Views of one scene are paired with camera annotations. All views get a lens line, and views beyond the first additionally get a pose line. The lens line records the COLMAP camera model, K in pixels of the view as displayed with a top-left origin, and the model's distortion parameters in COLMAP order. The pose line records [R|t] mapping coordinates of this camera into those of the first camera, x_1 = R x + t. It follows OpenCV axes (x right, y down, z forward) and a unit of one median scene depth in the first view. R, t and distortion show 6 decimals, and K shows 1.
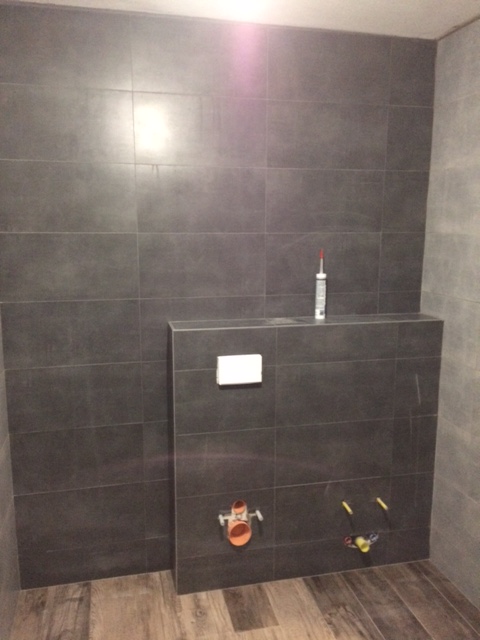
lens RADIAL K [[540.1, 0, 238.1], [0, 540.1, 318.6], [0, 0, 1]] dist [0.046168, -0.069521]
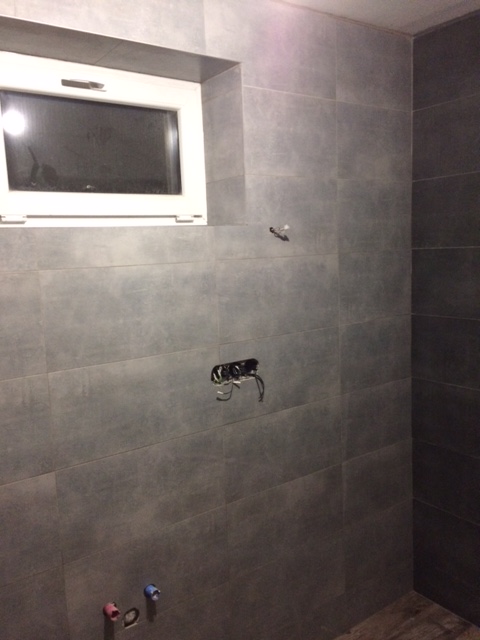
lens RADIAL K [[540.1, 0, 238.9], [0, 540.1, 315.4], [0, 0, 1]] dist [0.046168, -0.069521]
pose [[0.382643, 0.097609, -0.918726, 0.399132], [-0.103665, 0.992660, 0.062288, -0.056277], [0.918062, 0.071405, 0.389953, 0.261224]]
